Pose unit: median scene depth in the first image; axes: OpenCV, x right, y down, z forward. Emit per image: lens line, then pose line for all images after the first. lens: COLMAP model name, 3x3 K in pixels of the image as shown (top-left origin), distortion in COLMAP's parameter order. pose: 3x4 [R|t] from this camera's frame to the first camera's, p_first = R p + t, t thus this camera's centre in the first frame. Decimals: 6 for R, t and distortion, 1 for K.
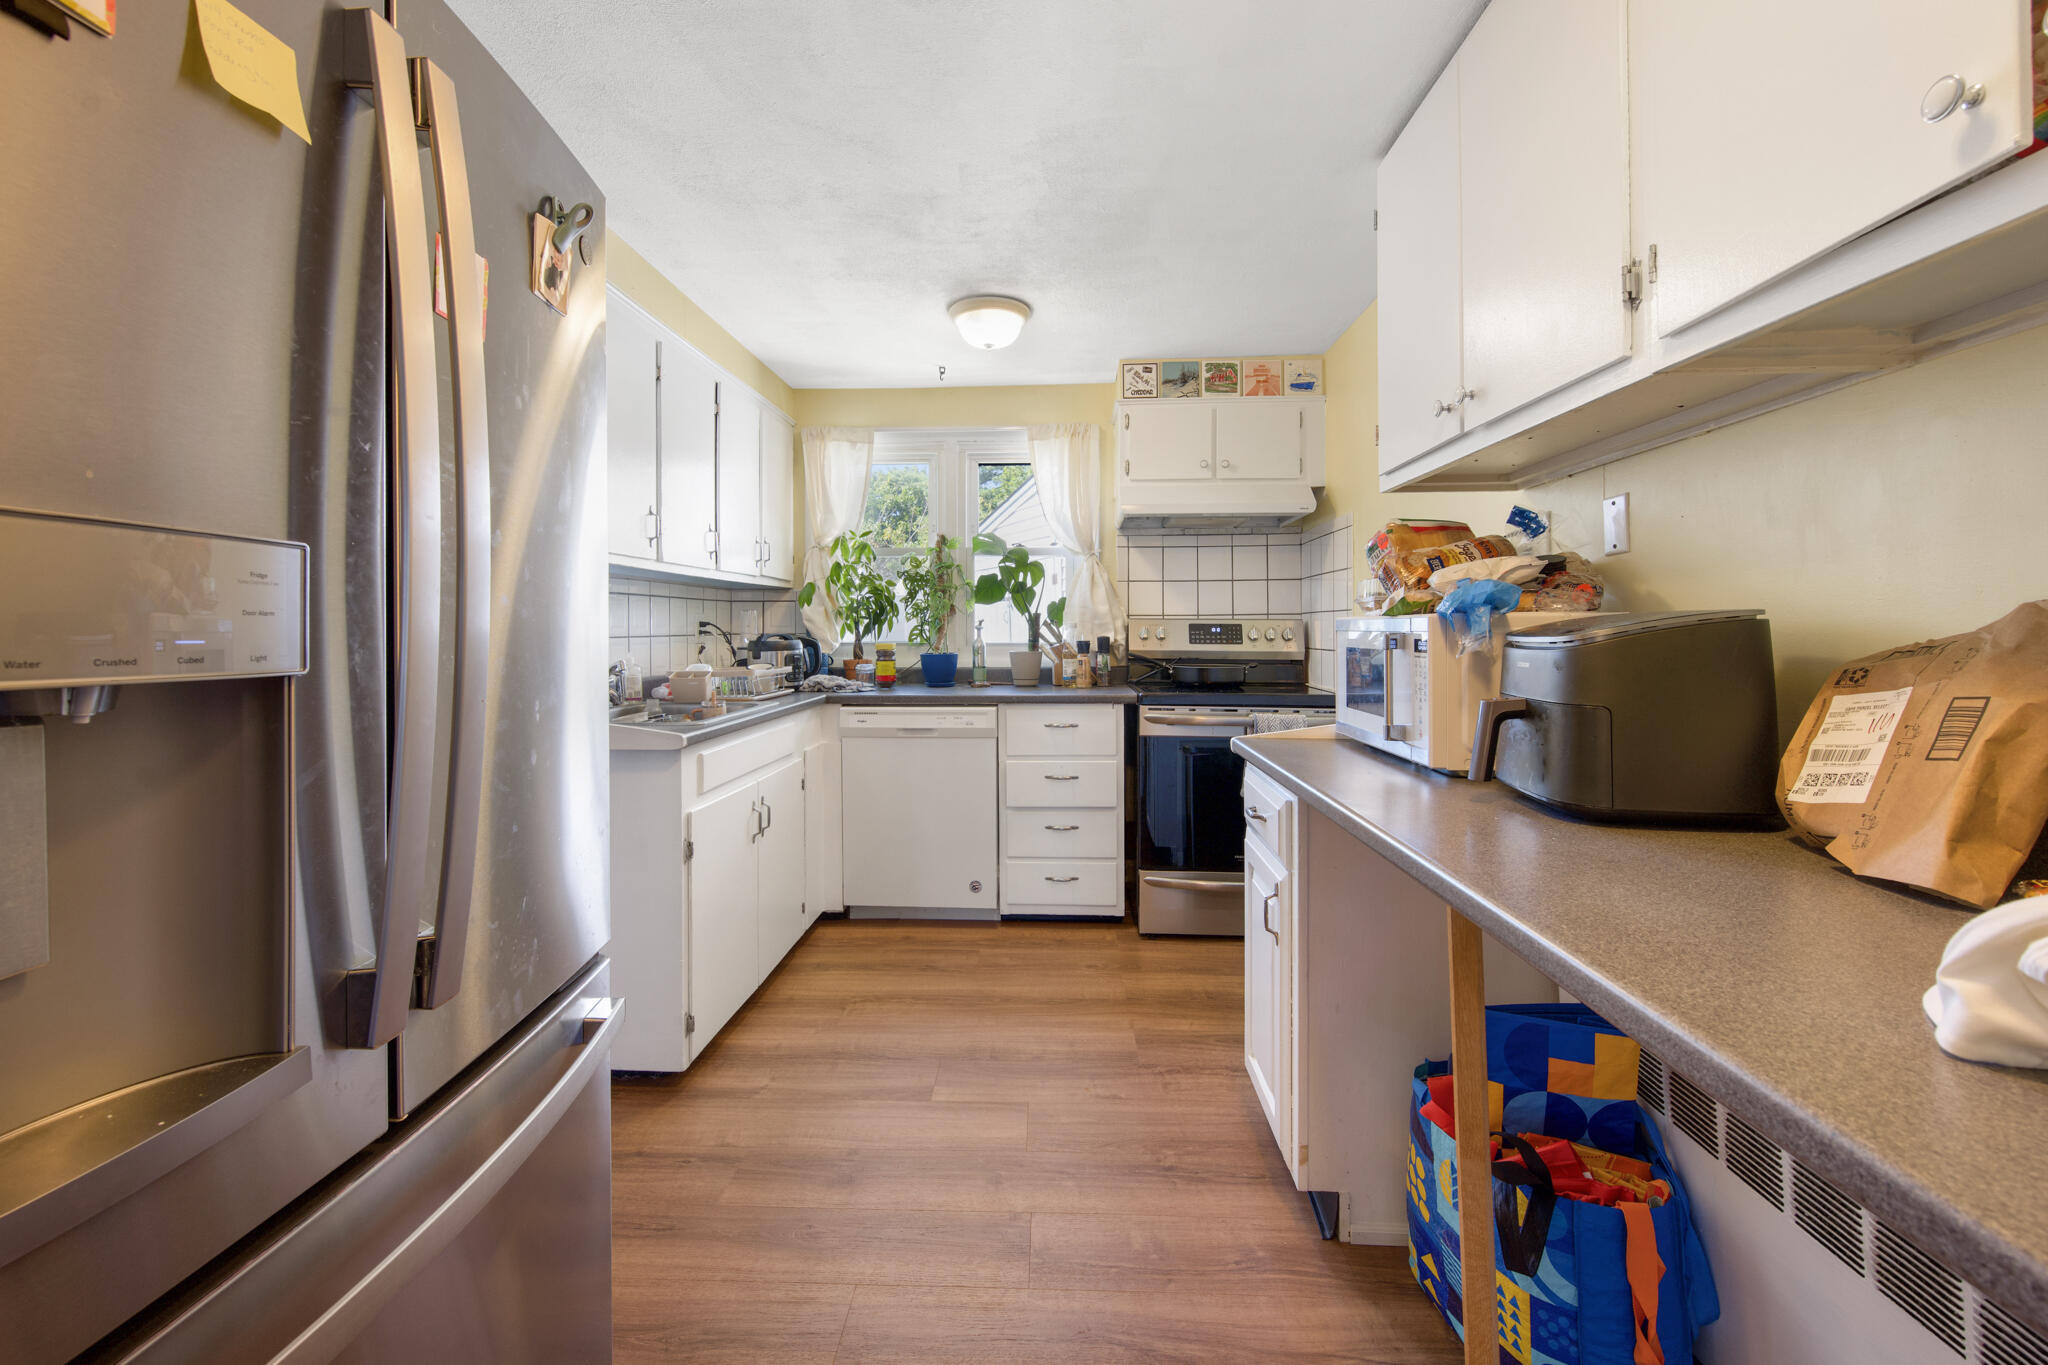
lens RADIAL K [[837.5, 0, 1029.6], [0, 837.5, 629.5], [0, 0, 1]] dist [0.000807, 0.000417]
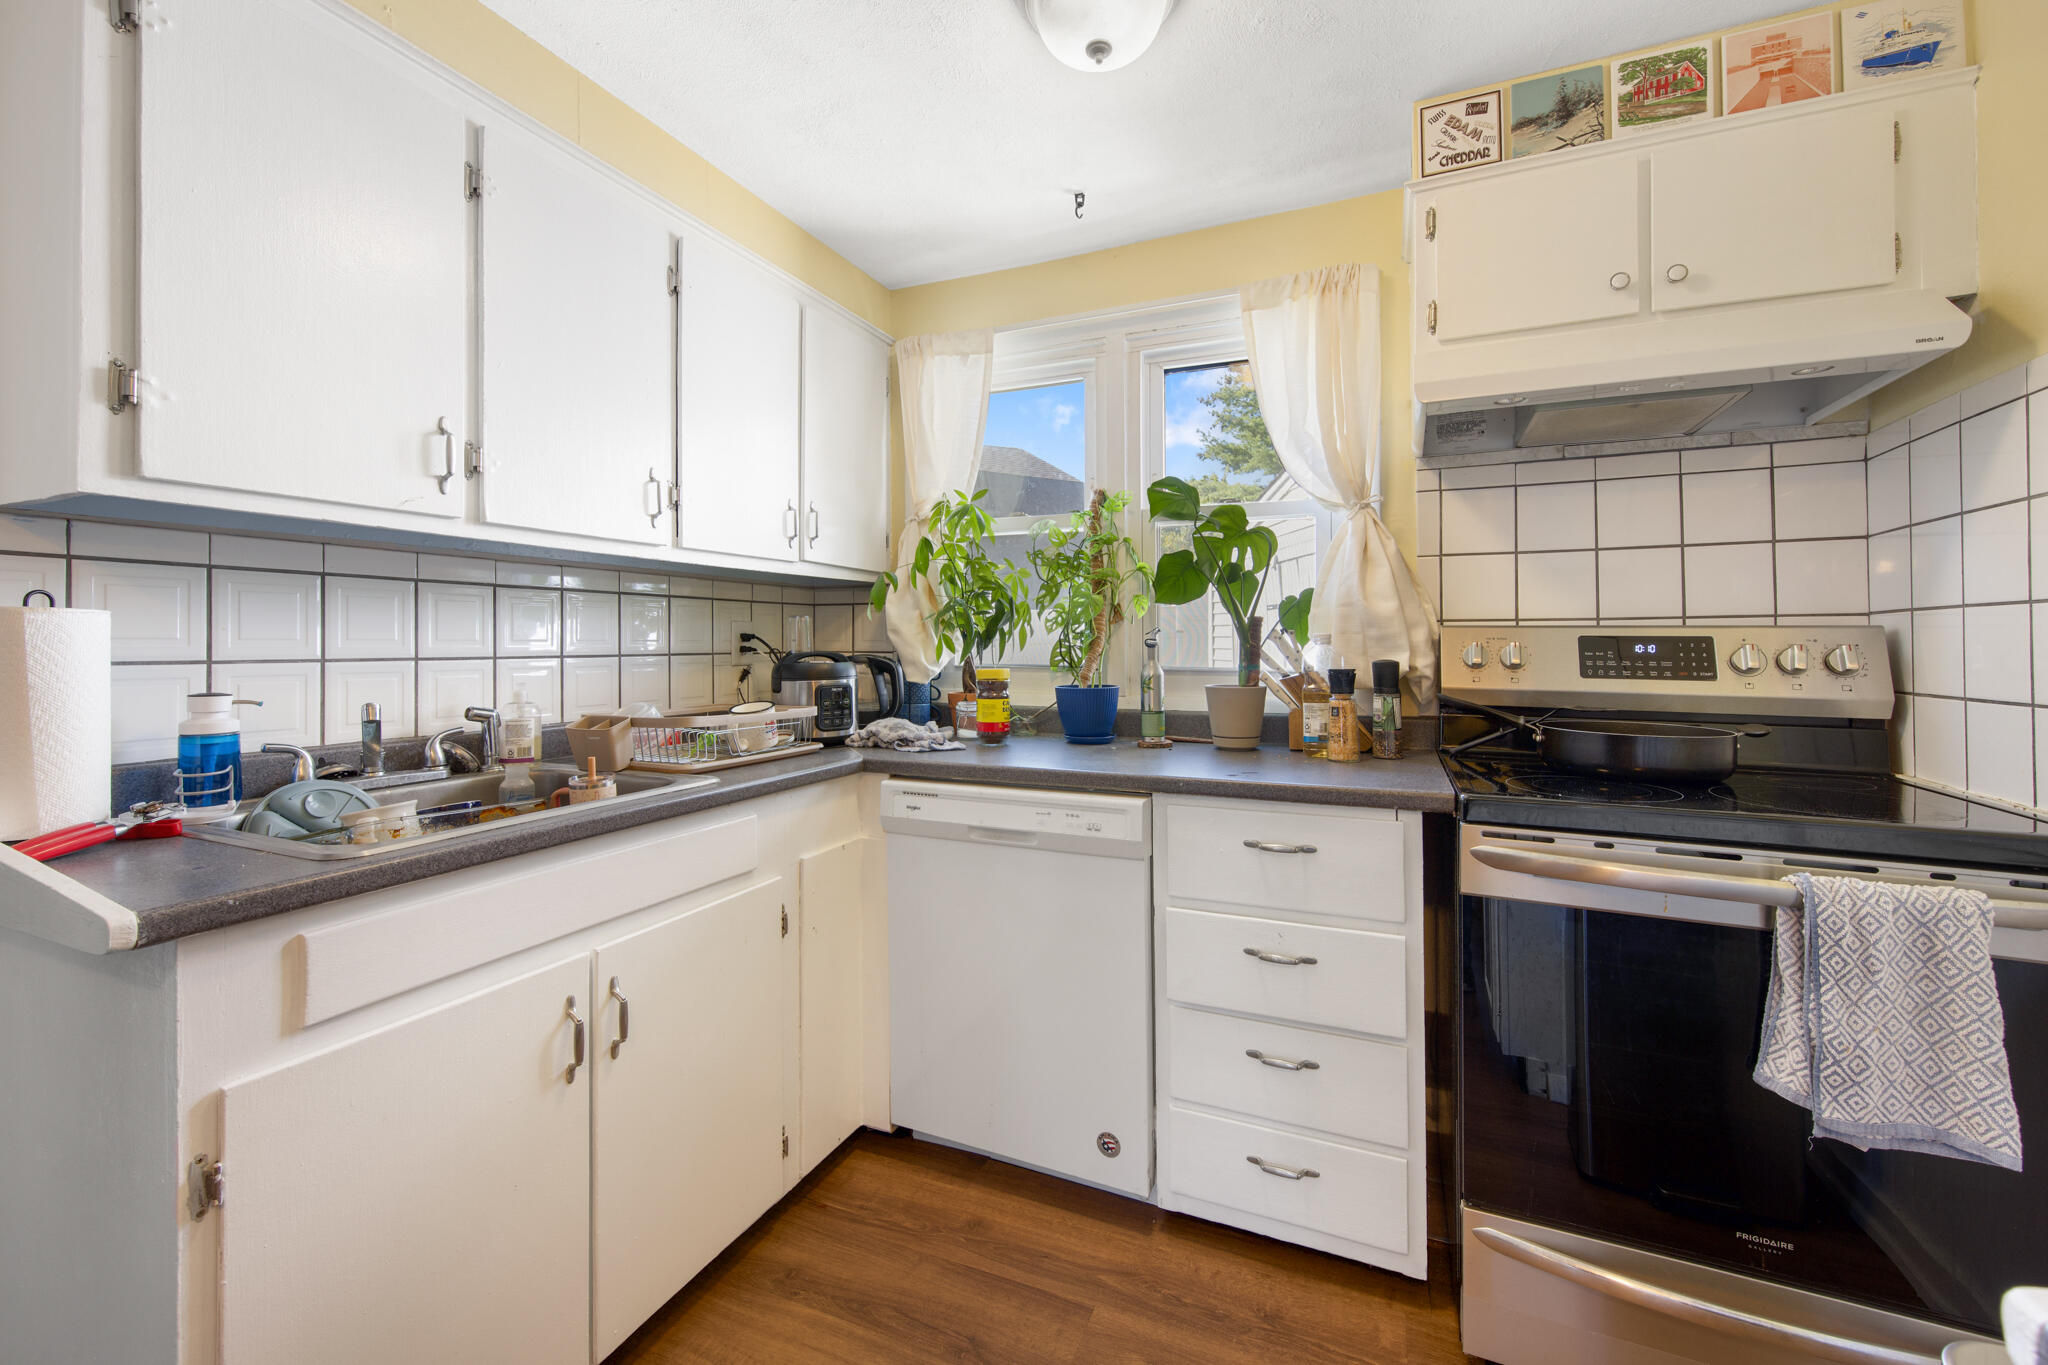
lens RADIAL K [[837.5, 0, 1029.6], [0, 837.5, 629.5], [0, 0, 1]] dist [0.000807, 0.000417]
pose [[0.935878, -0.003716, -0.352303, 0.065317], [-0.002569, 0.999846, -0.017370, -0.001269], [0.352314, 0.017161, 0.935725, 0.441753]]
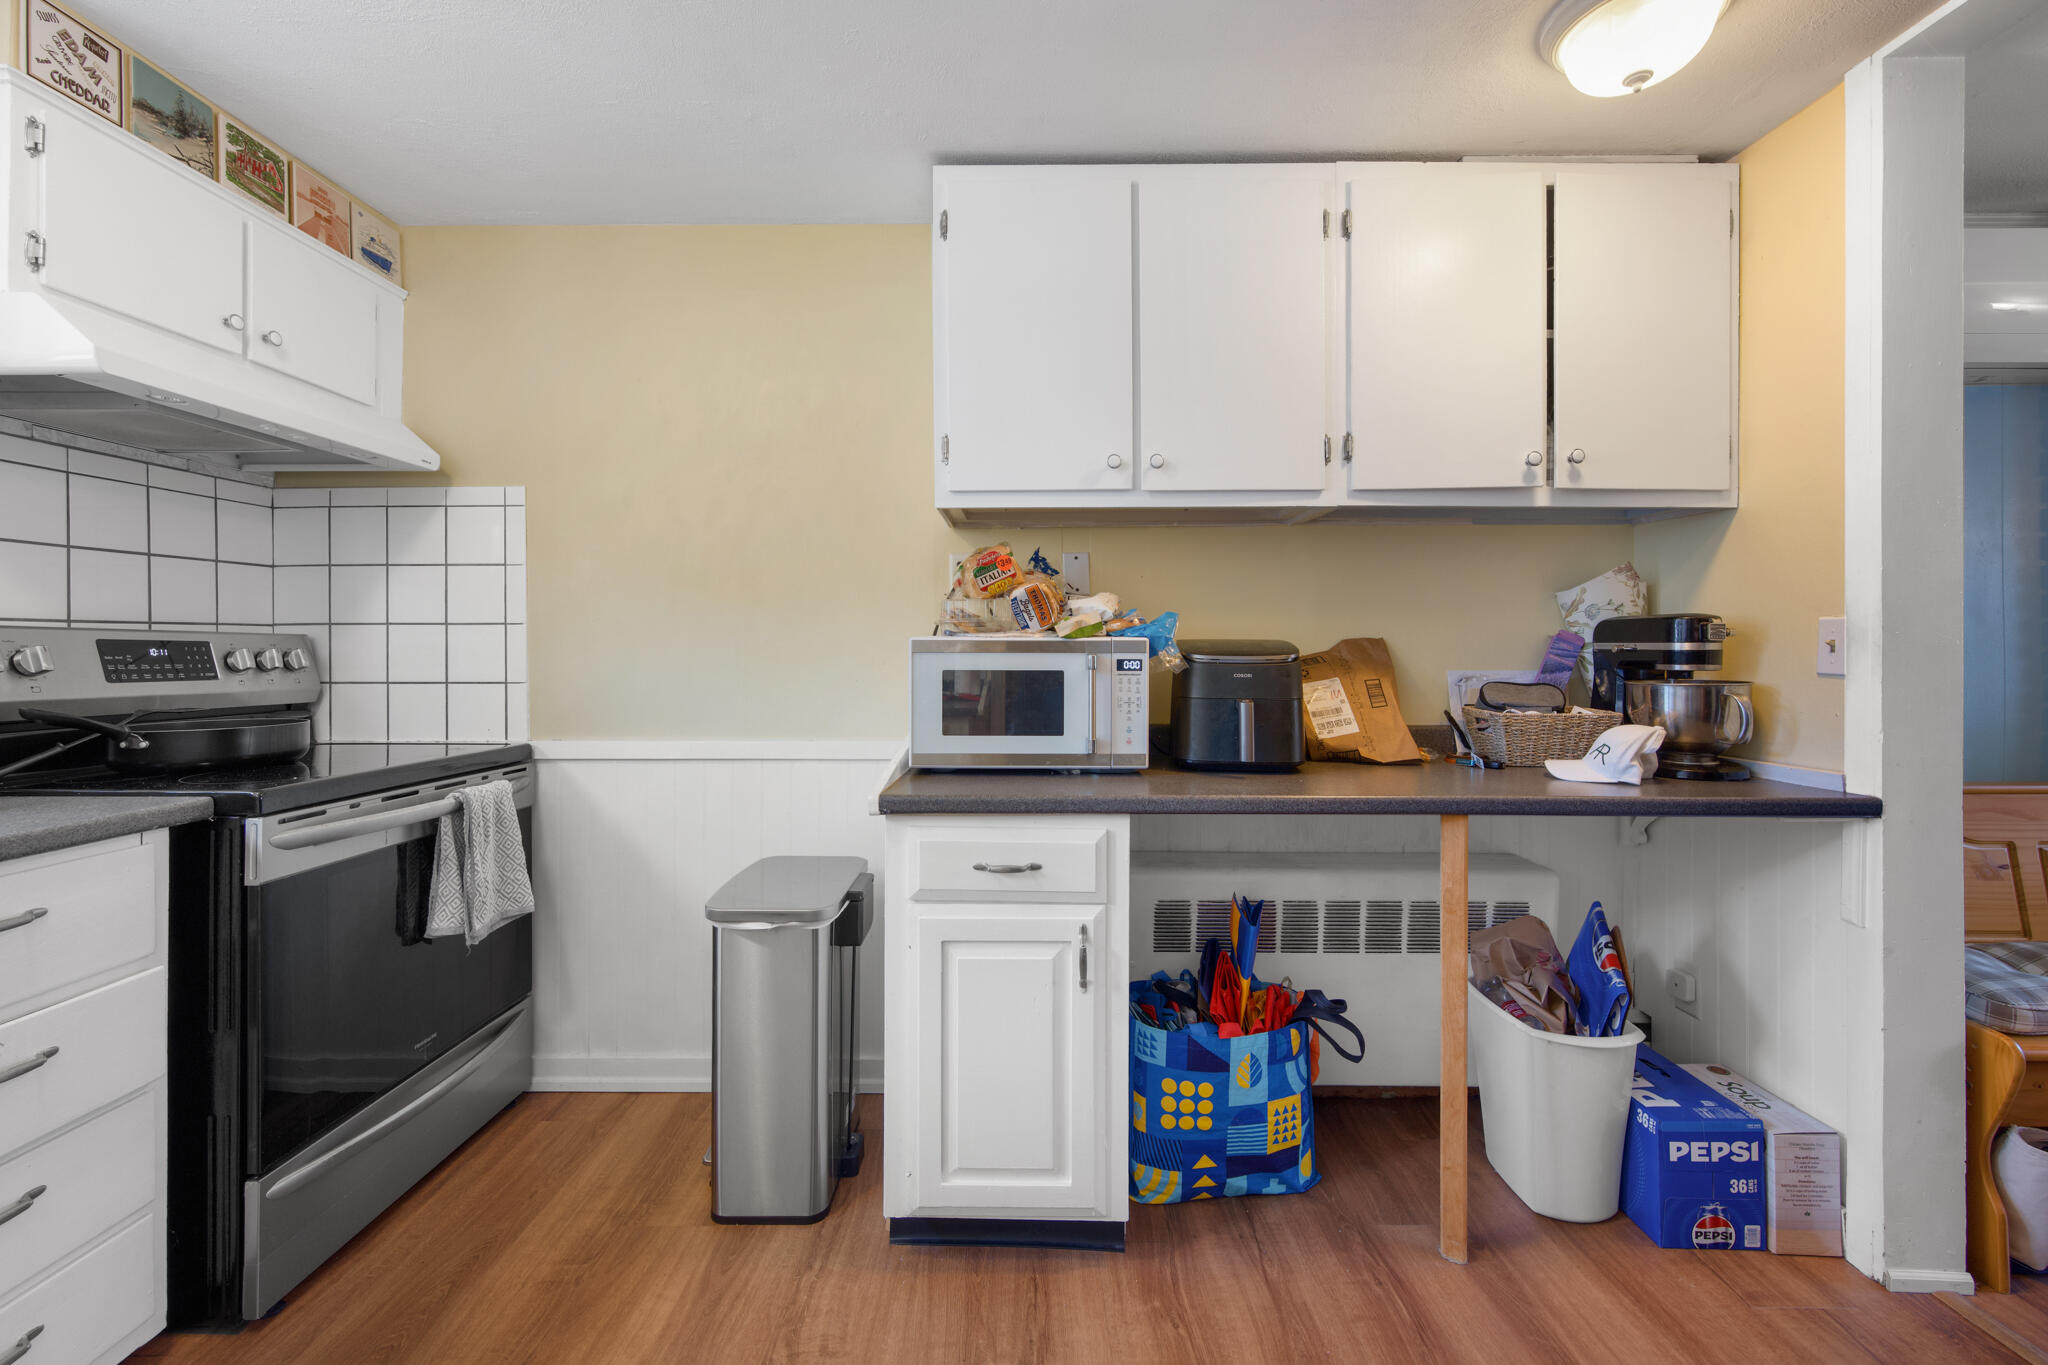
lens RADIAL K [[826.9, 0, 1029.2], [0, 826.9, 639.9], [0, 0, 1]] dist [-0.000781, 0.000278]
pose [[-0.049346, 0.011962, 0.998710, -0.289933], [-0.000191, 0.999928, -0.011986, -0.001126], [-0.998782, -0.000782, -0.049340, 0.516952]]
